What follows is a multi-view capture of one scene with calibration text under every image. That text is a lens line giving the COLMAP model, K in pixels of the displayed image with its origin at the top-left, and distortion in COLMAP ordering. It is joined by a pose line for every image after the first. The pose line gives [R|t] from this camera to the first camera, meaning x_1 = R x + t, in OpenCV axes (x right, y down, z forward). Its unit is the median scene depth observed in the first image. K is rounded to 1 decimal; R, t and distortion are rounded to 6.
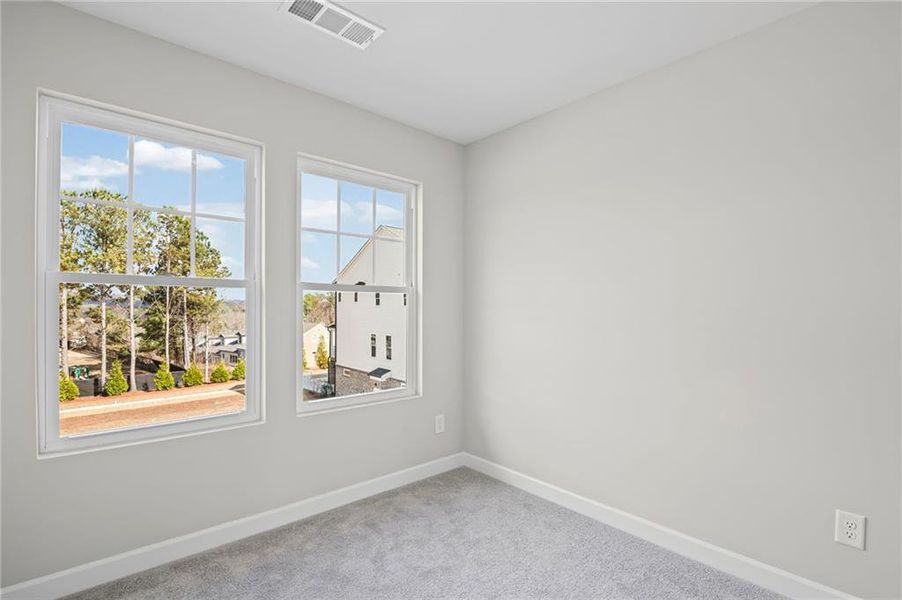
lens RADIAL K [[412.7, 0, 450.5], [0, 412.7, 304.8], [0, 0, 1]] dist [-0.013903, 0.000544]
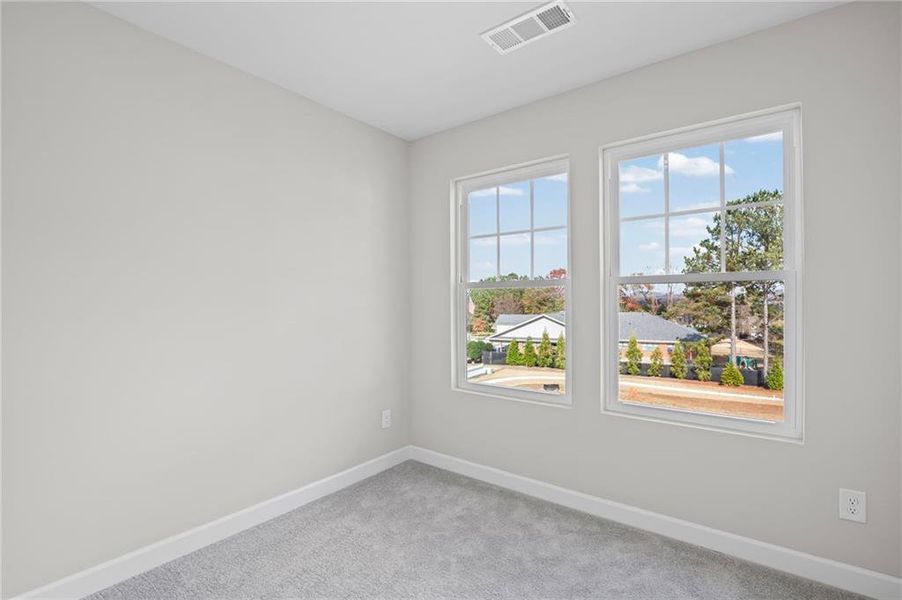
lens RADIAL K [[412.7, 0, 458.4], [0, 412.7, 300.5], [0, 0, 1]] dist [-0.013903, 0.000544]
pose [[0.220883, -0.011170, -0.975236, 0.199359], [0.010153, 0.999907, -0.009153, 0.002450], [0.975247, -0.007880, 0.220976, 0.169097]]
